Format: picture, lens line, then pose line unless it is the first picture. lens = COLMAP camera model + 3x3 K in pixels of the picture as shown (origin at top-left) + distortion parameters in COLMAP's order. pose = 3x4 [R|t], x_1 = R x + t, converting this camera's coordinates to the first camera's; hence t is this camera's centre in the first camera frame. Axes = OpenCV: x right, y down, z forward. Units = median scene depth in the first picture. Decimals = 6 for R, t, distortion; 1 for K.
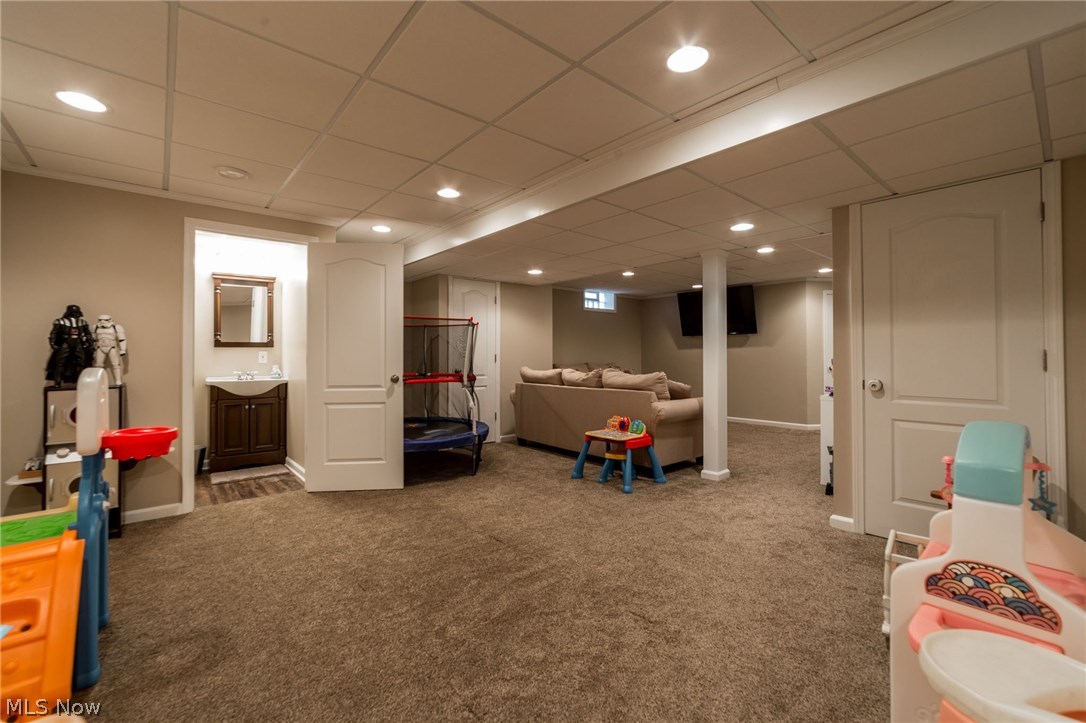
lens RADIAL K [[453.7, 0, 545.6], [0, 453.7, 350.0], [0, 0, 1]] dist [-0.001782, 0.000731]
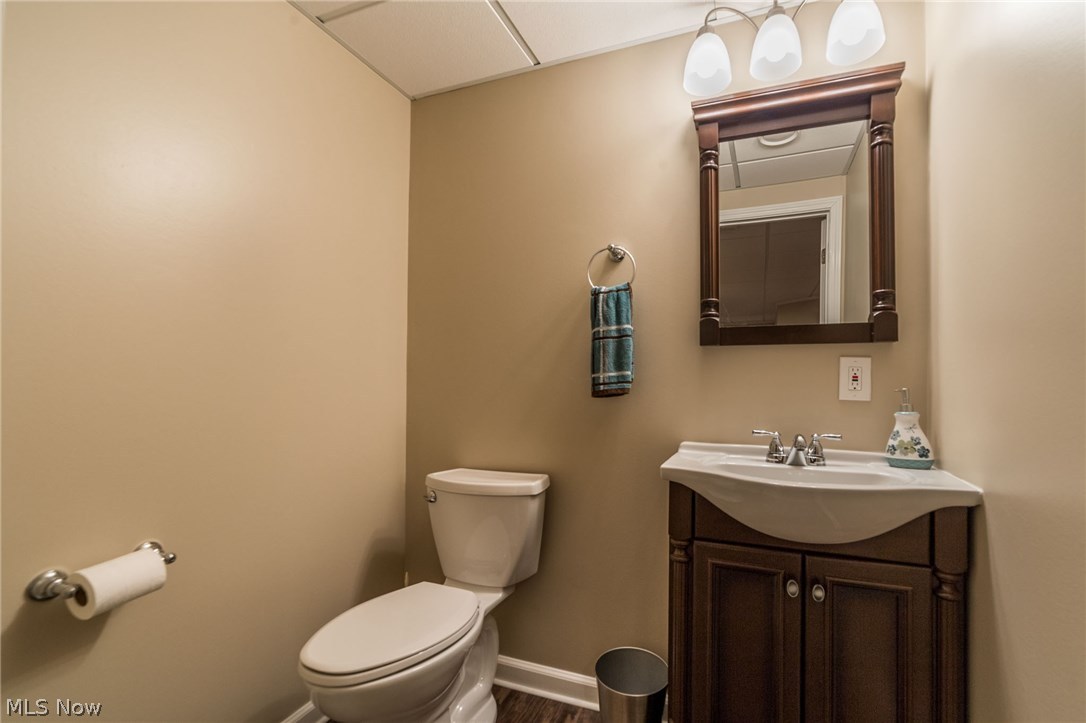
lens RADIAL K [[513.4, 0, 543.7], [0, 513.4, 357.6], [0, 0, 1]] dist [-0.002825, -0.000049]
pose [[0.457868, -0.001290, -0.889019, -0.460246], [0.011241, 0.999927, 0.004338, 0.000362], [0.888949, -0.011980, 0.457849, 0.732098]]
